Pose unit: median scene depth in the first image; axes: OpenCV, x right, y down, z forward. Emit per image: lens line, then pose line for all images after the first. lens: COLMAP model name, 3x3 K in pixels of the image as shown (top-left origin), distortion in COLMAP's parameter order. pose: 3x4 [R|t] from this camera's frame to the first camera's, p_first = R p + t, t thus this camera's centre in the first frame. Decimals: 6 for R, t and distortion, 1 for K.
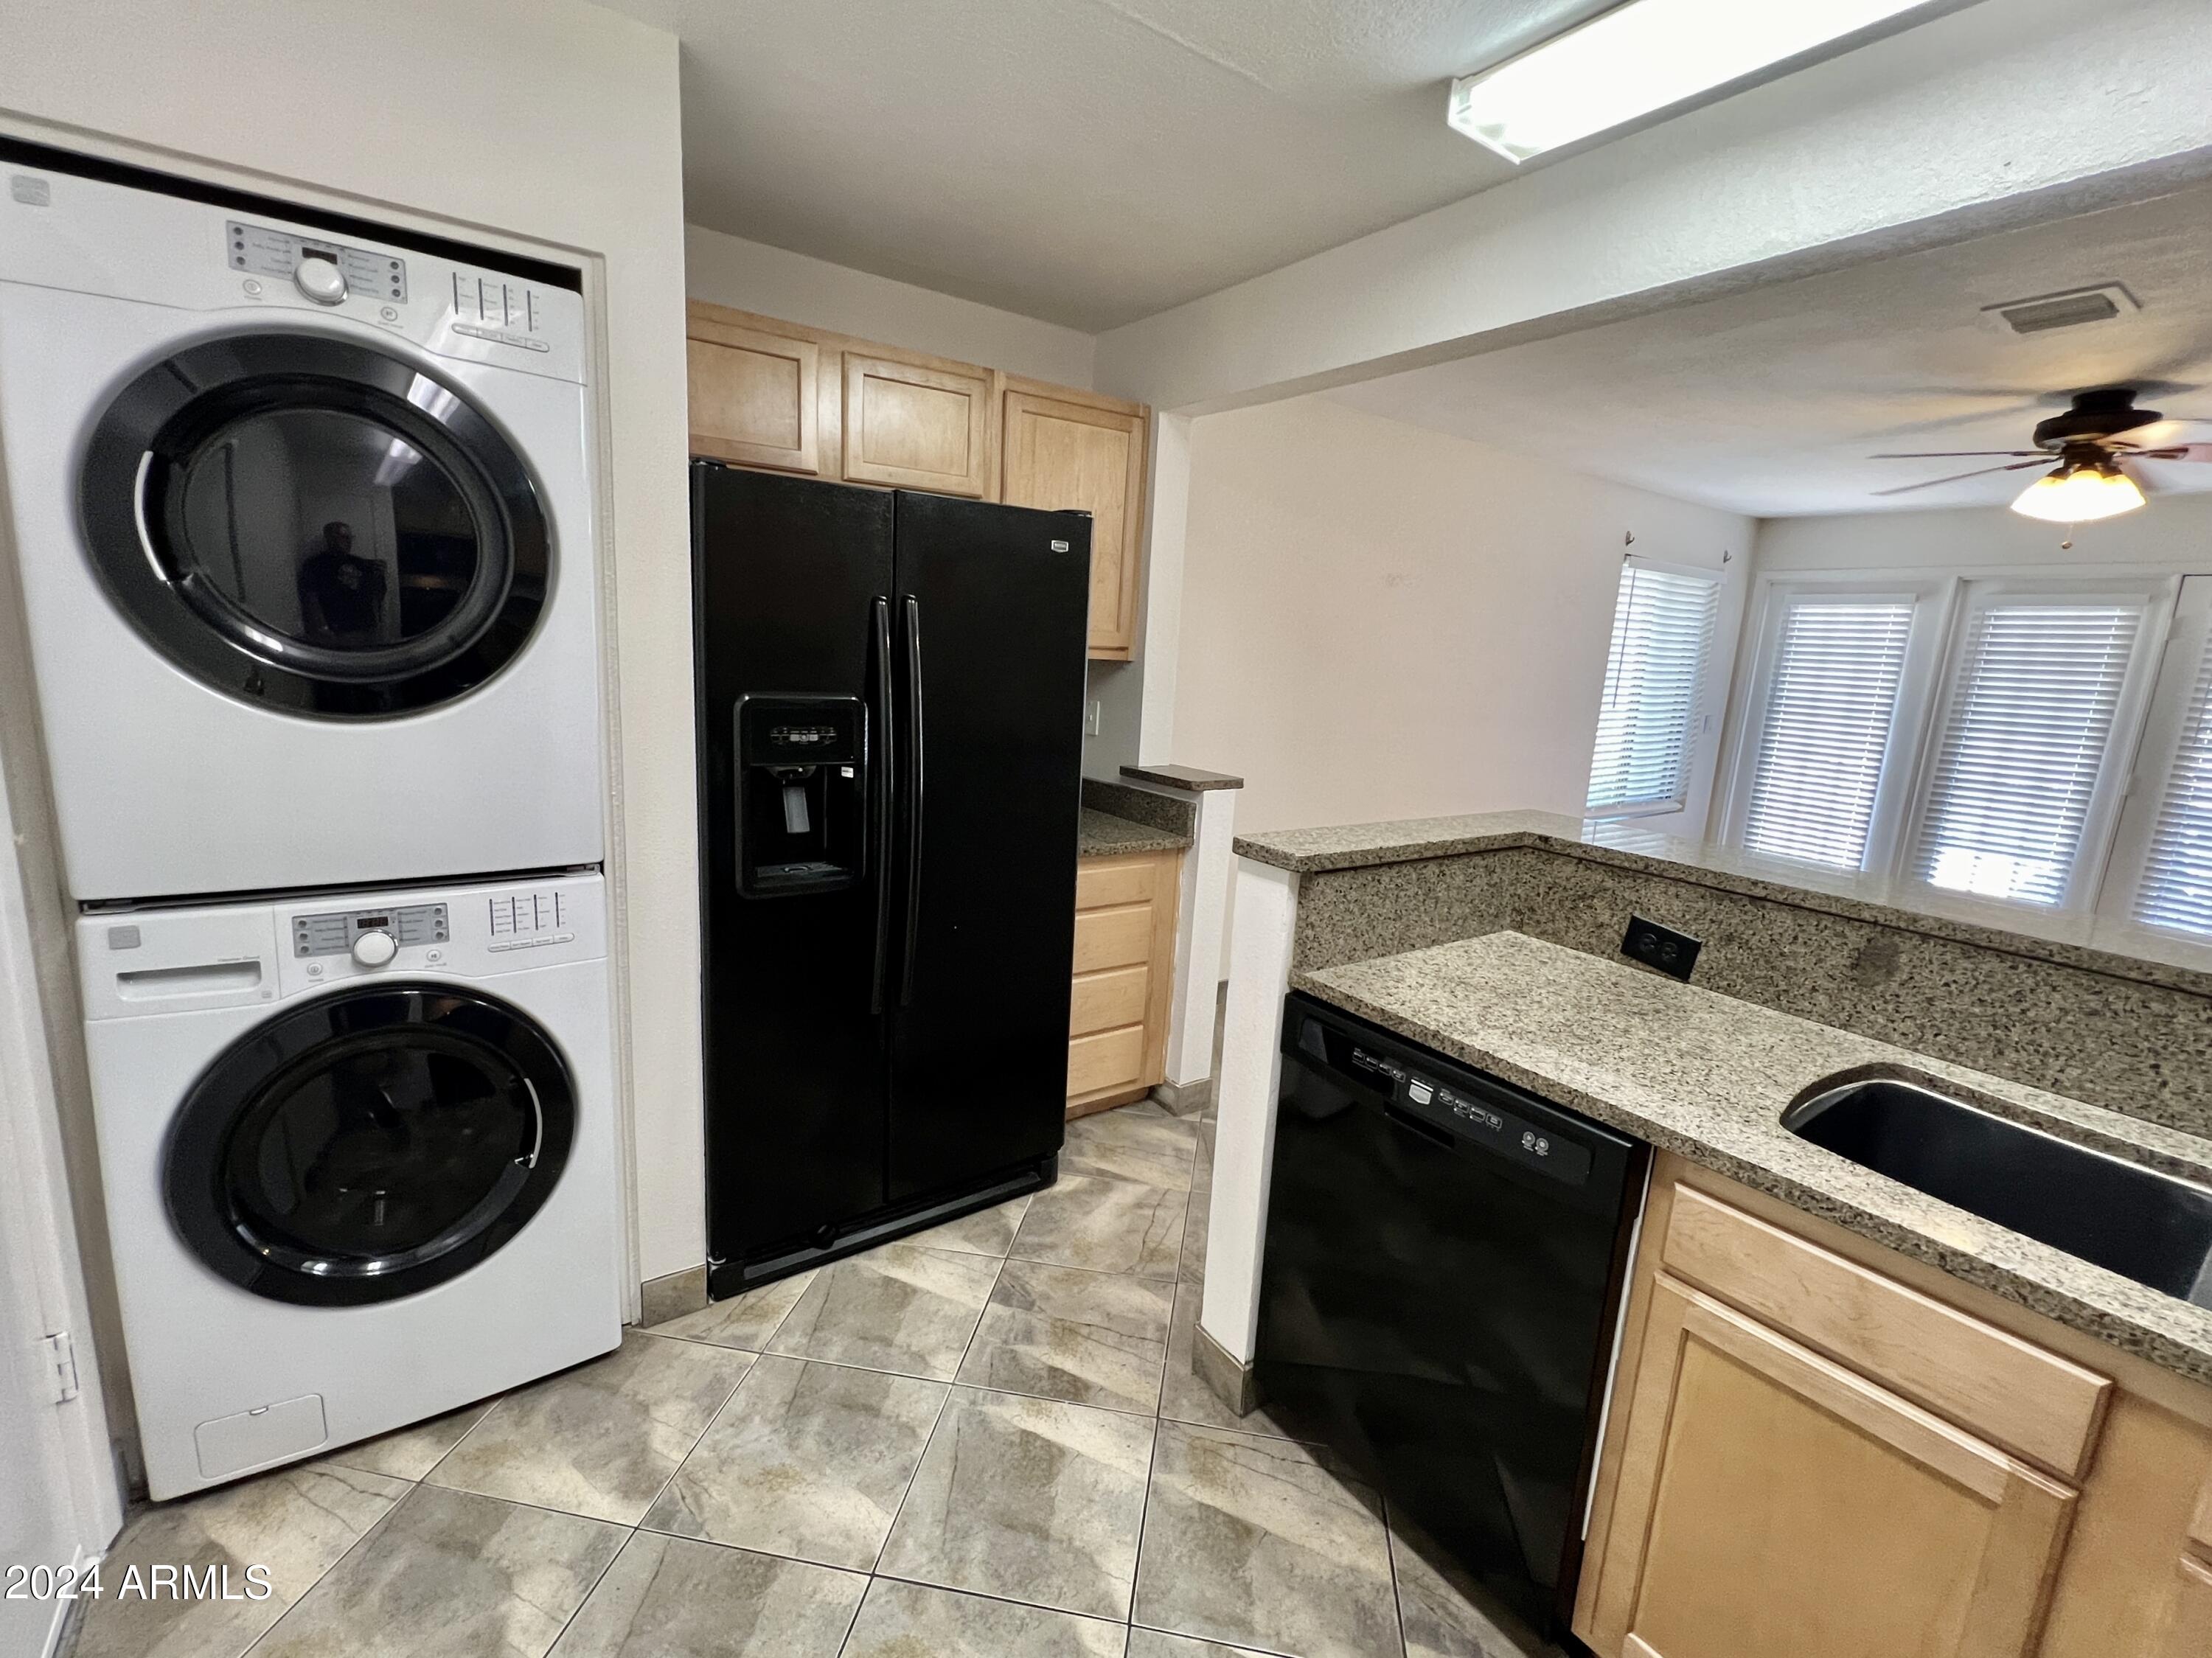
lens RADIAL K [[978.9, 0, 1106.0], [0, 978.9, 829.0], [0, 0, 1]] dist [0.001355, 0.000632]
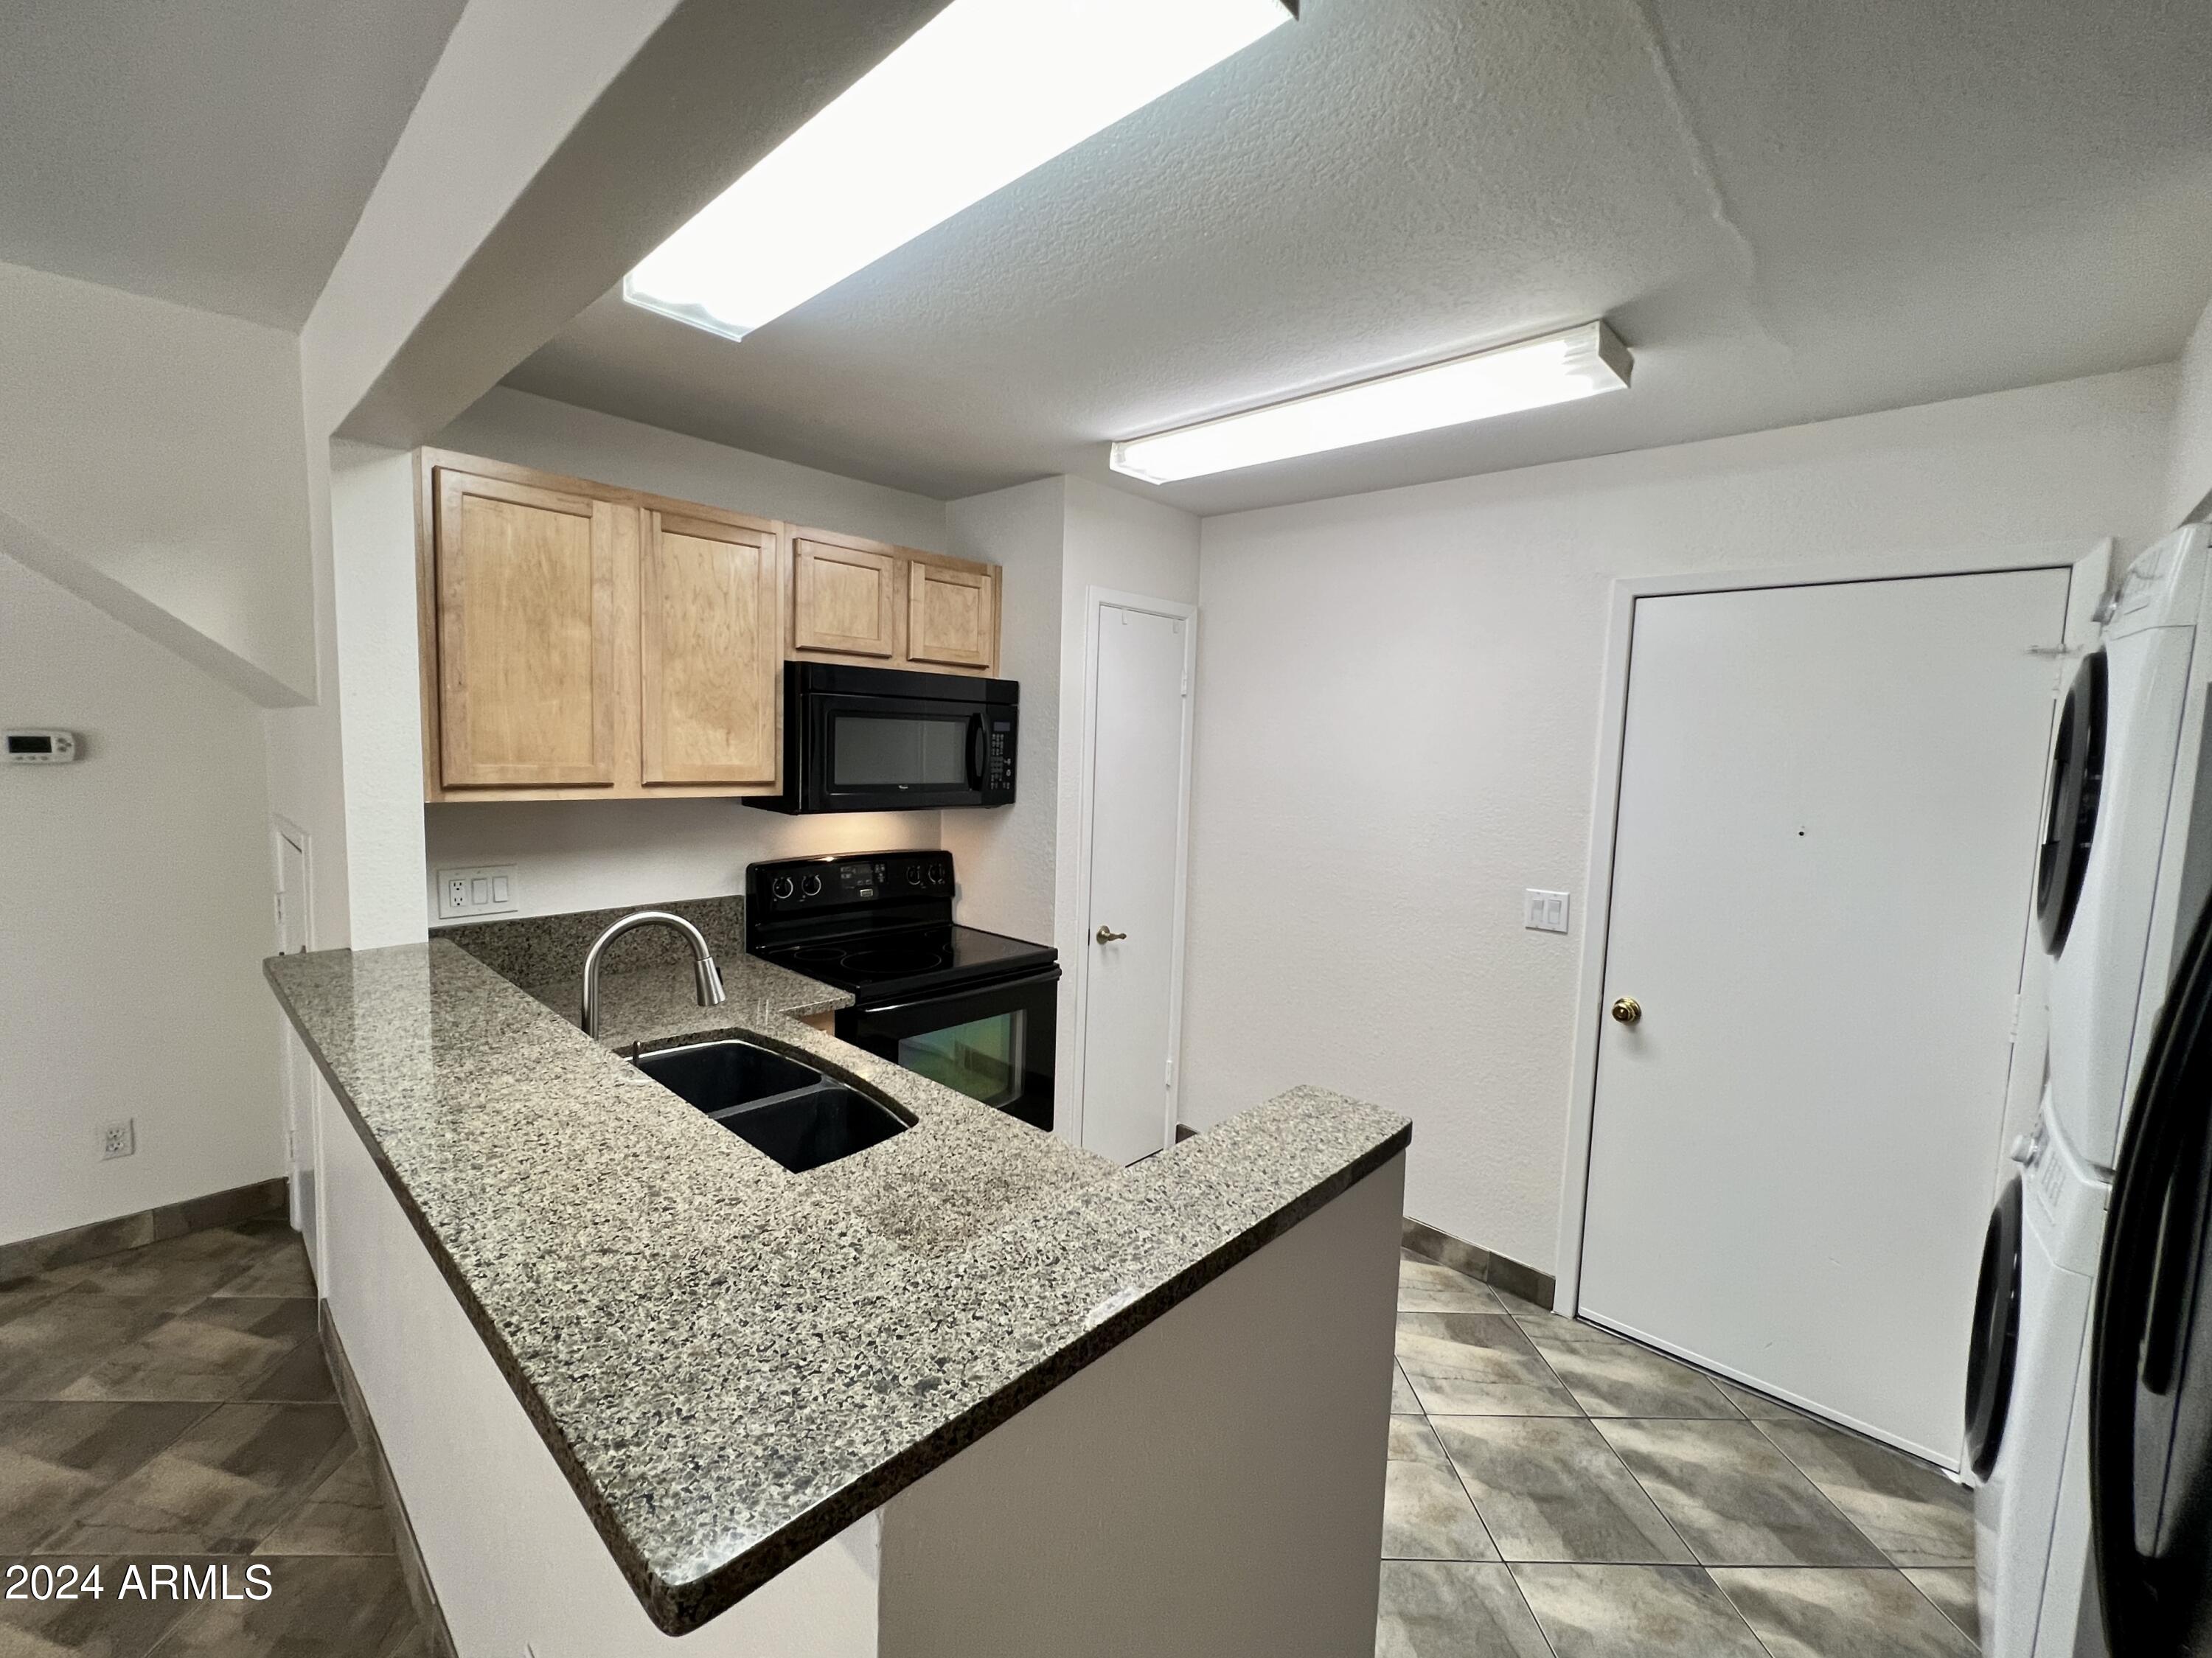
lens RADIAL K [[920.9, 0, 1106.0], [0, 920.9, 829.0], [0, 0, 1]] dist [0.001085, 0.000194]
pose [[-0.972915, -0.069603, -0.220437, 0.560943], [-0.129399, 0.954172, 0.269837, -0.380400], [0.191553, 0.291052, -0.937334, 1.642152]]
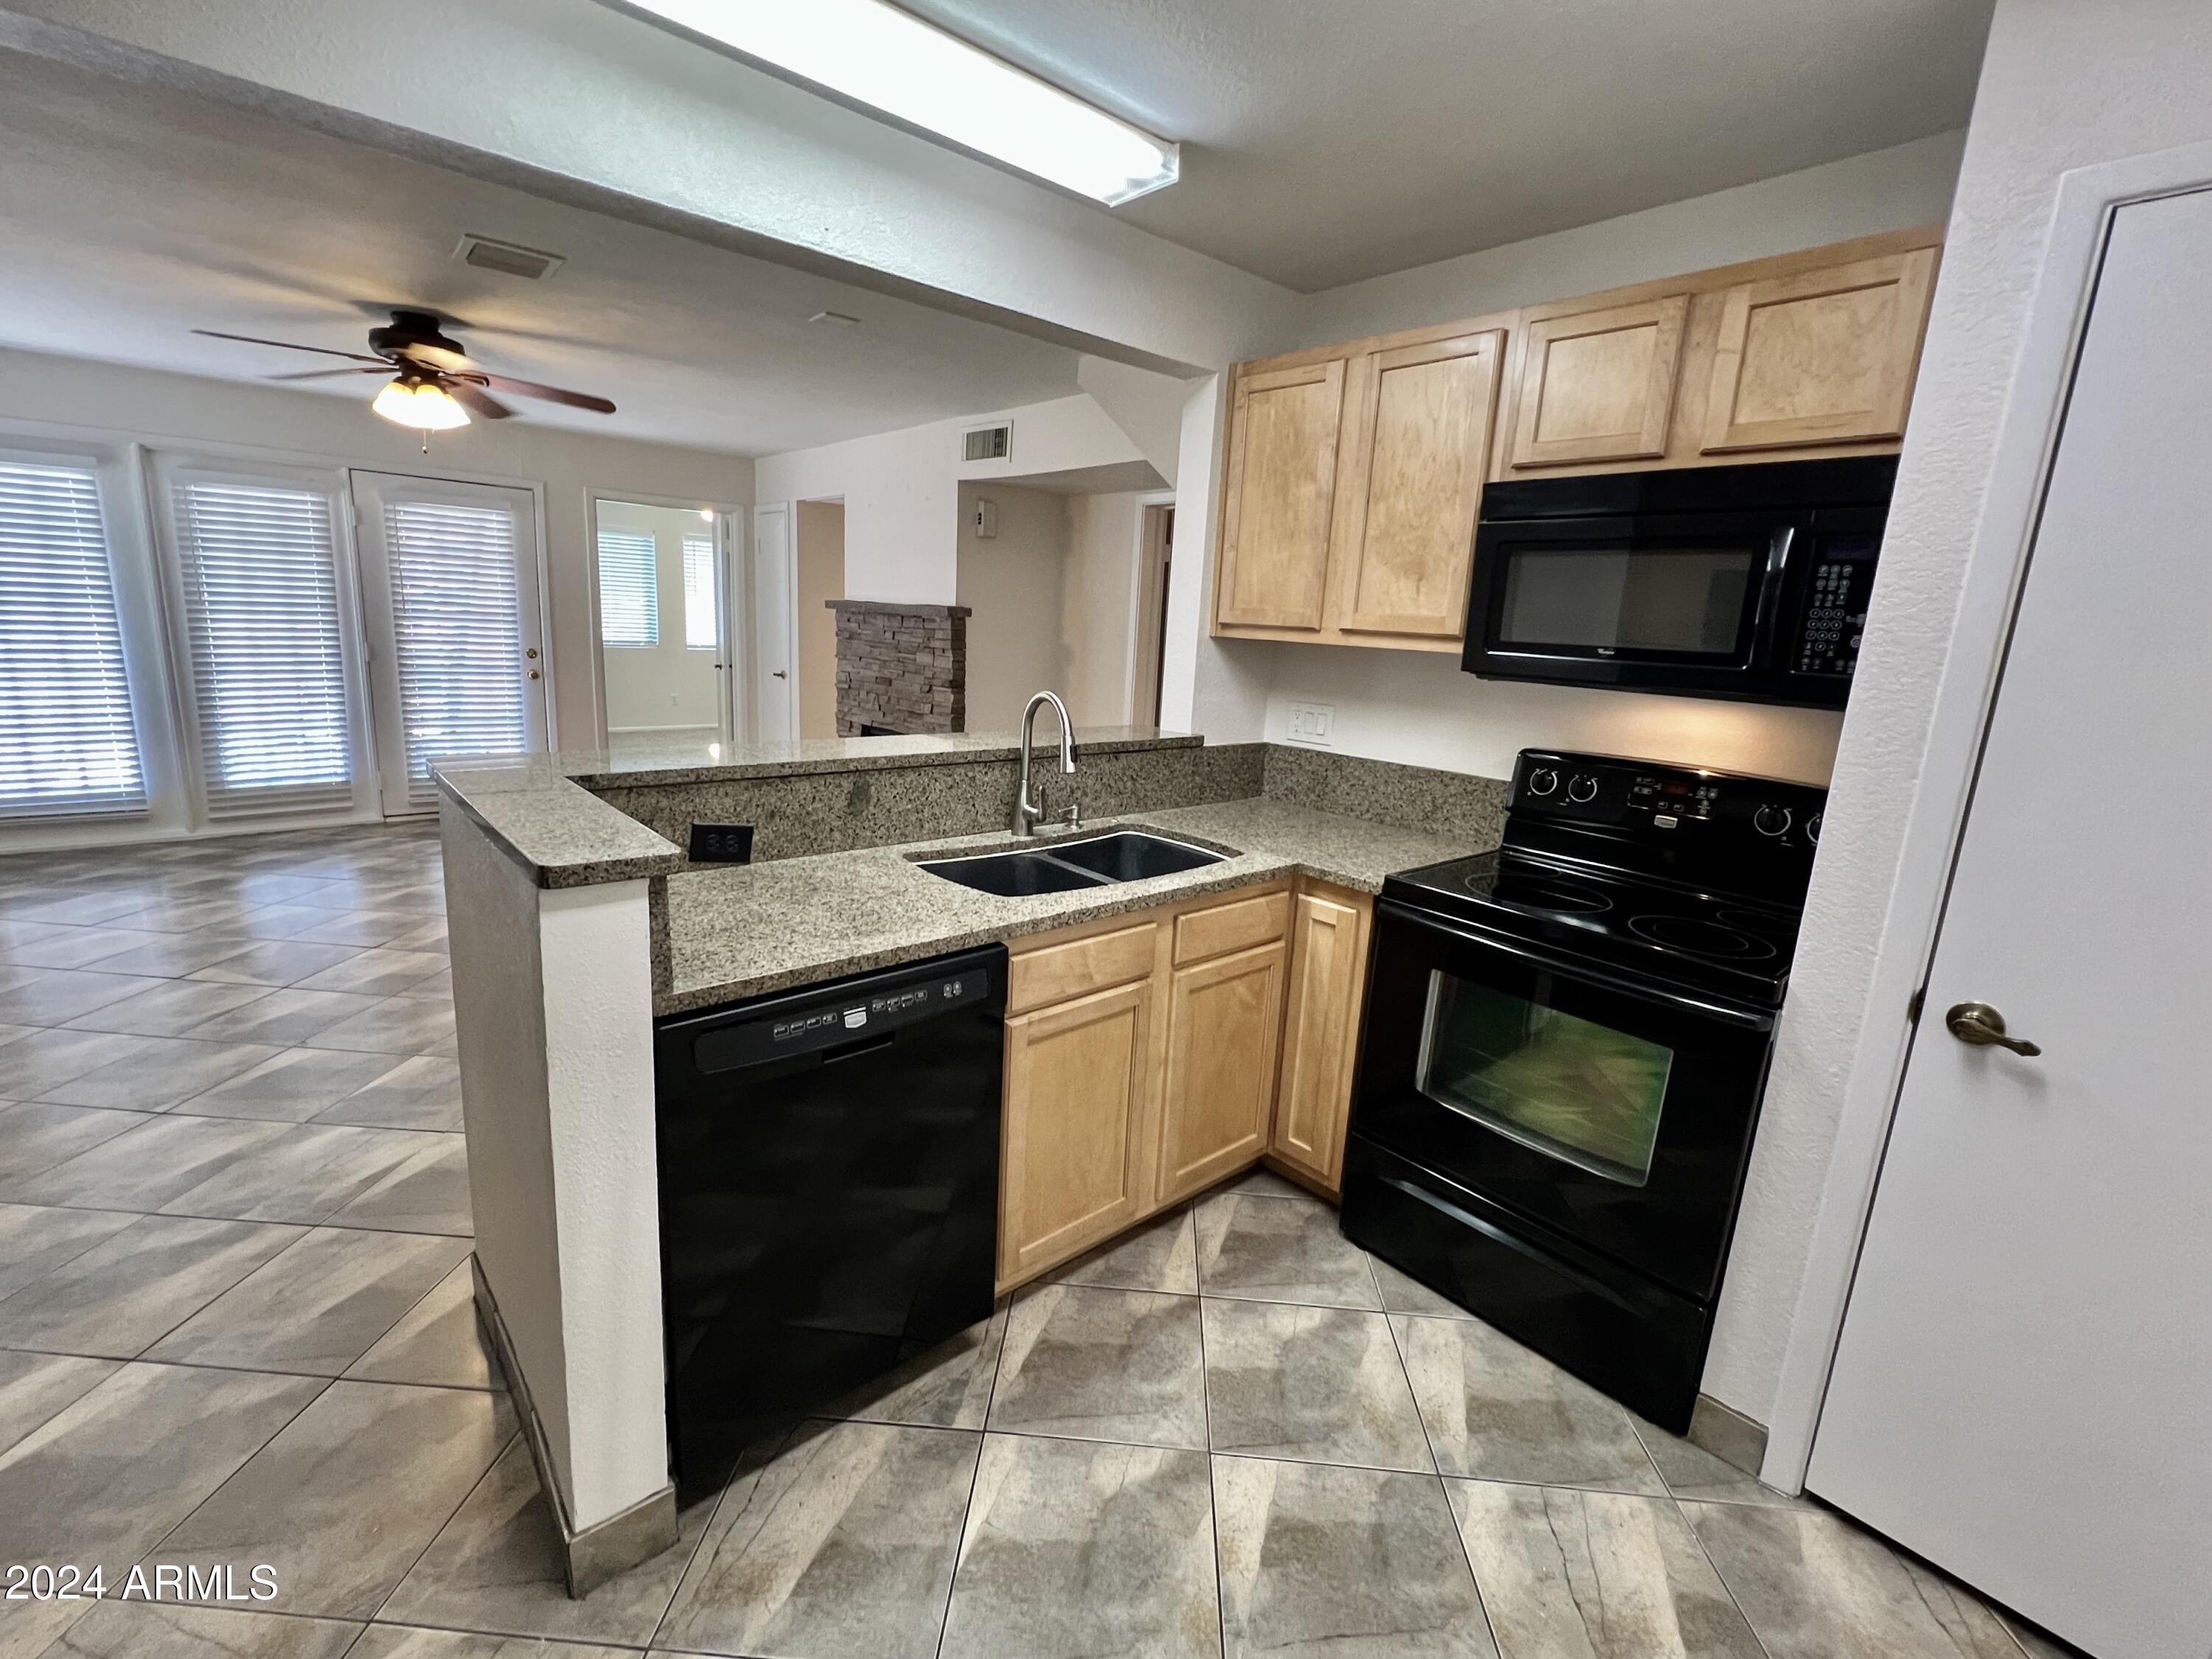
lens RADIAL K [[958.2, 0, 1106.0], [0, 958.2, 829.5], [0, 0, 1]] dist [-0.002148, 0.000079]
pose [[-0.114085, -0.276047, 0.954349, -0.572544], [0.131553, 0.947964, 0.289926, -0.167410], [-0.984723, 0.158624, -0.071833, 0.698812]]
